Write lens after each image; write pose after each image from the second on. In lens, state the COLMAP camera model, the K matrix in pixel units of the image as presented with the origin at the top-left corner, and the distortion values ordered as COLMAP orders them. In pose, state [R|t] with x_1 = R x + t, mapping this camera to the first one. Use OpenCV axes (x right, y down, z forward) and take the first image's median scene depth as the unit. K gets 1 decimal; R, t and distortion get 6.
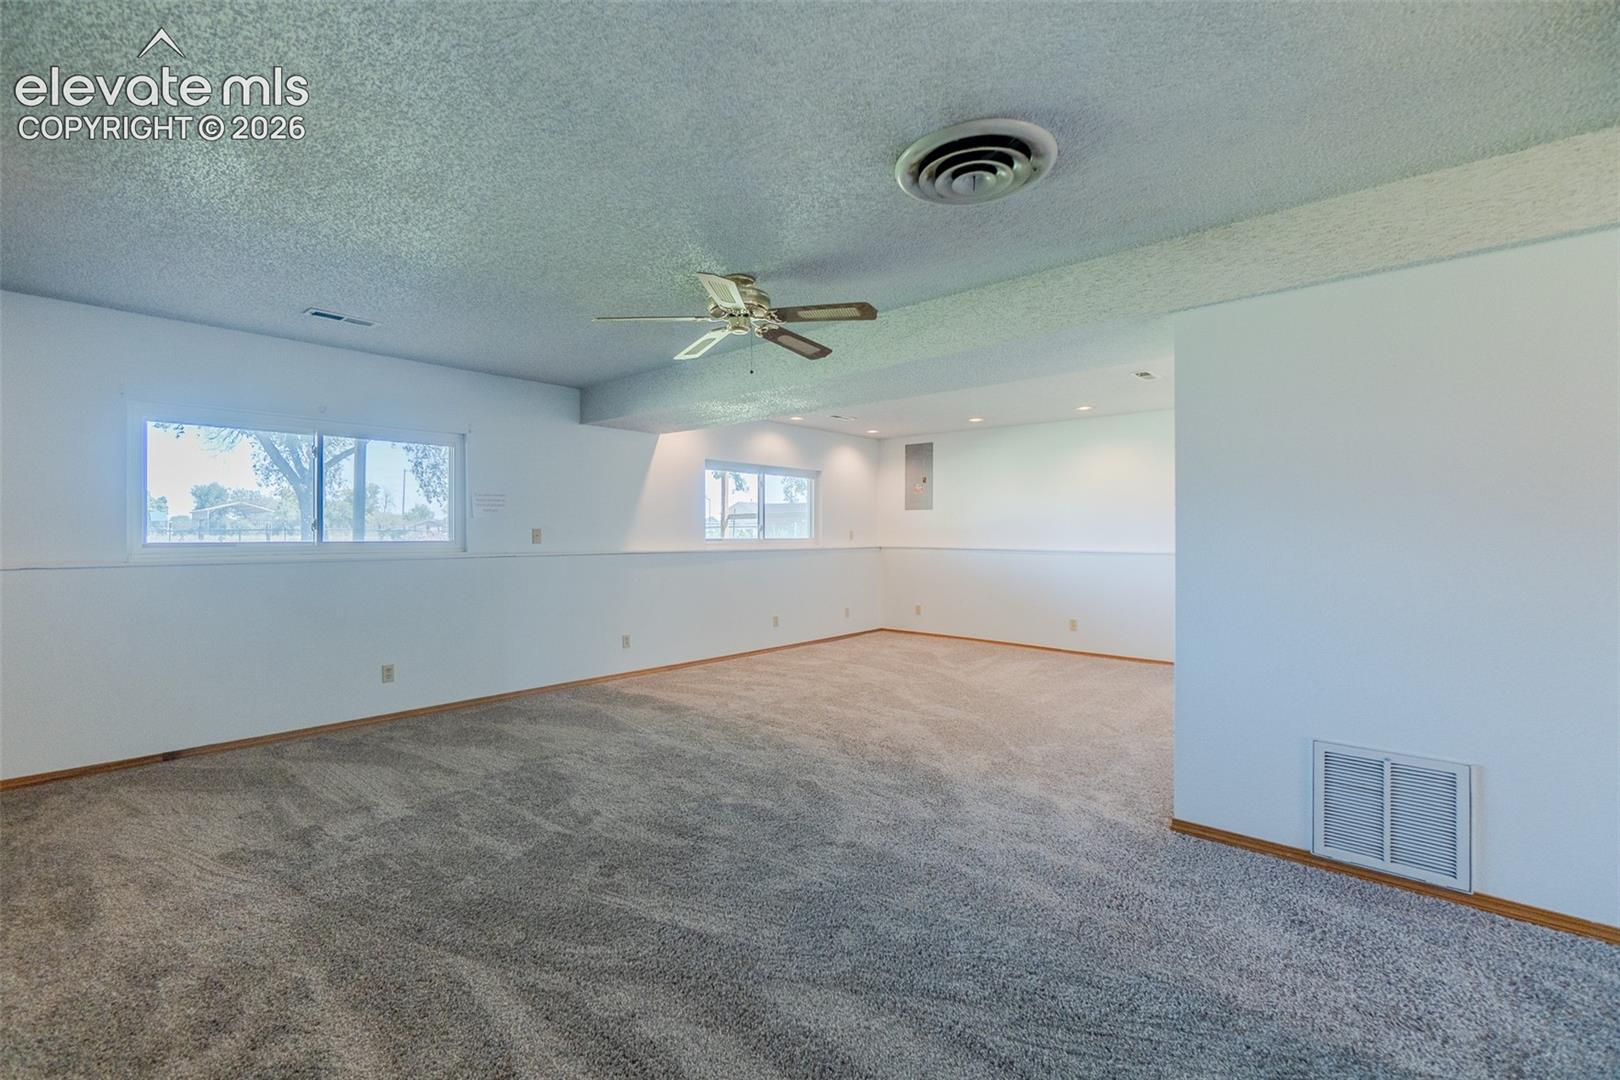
lens RADIAL K [[688.2, 0, 787.0], [0, 688.2, 530.6], [0, 0, 1]] dist [-0.009681, 0.000814]
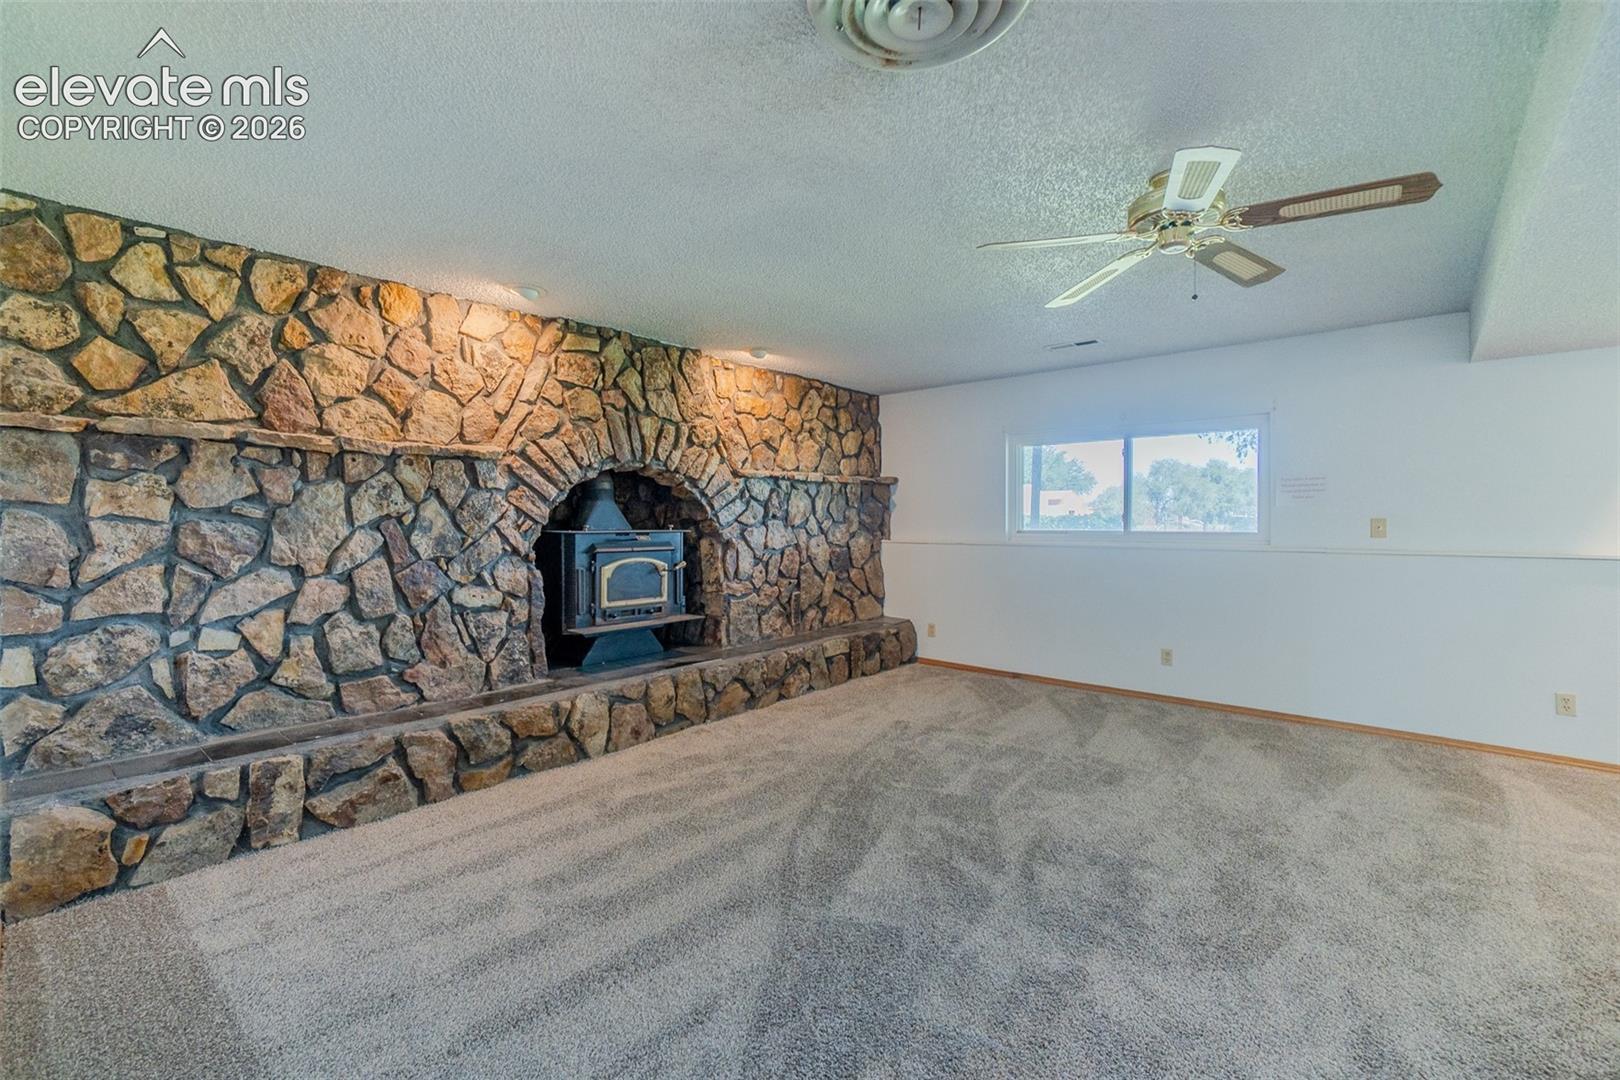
lens RADIAL K [[688.2, 0, 794.2], [0, 688.2, 531.9], [0, 0, 1]] dist [-0.009681, 0.000814]
pose [[0.007420, 0.015443, -0.999853, 0.531347], [0.004092, 0.999872, 0.015474, -0.003314], [0.999964, -0.004206, 0.007356, 0.478734]]
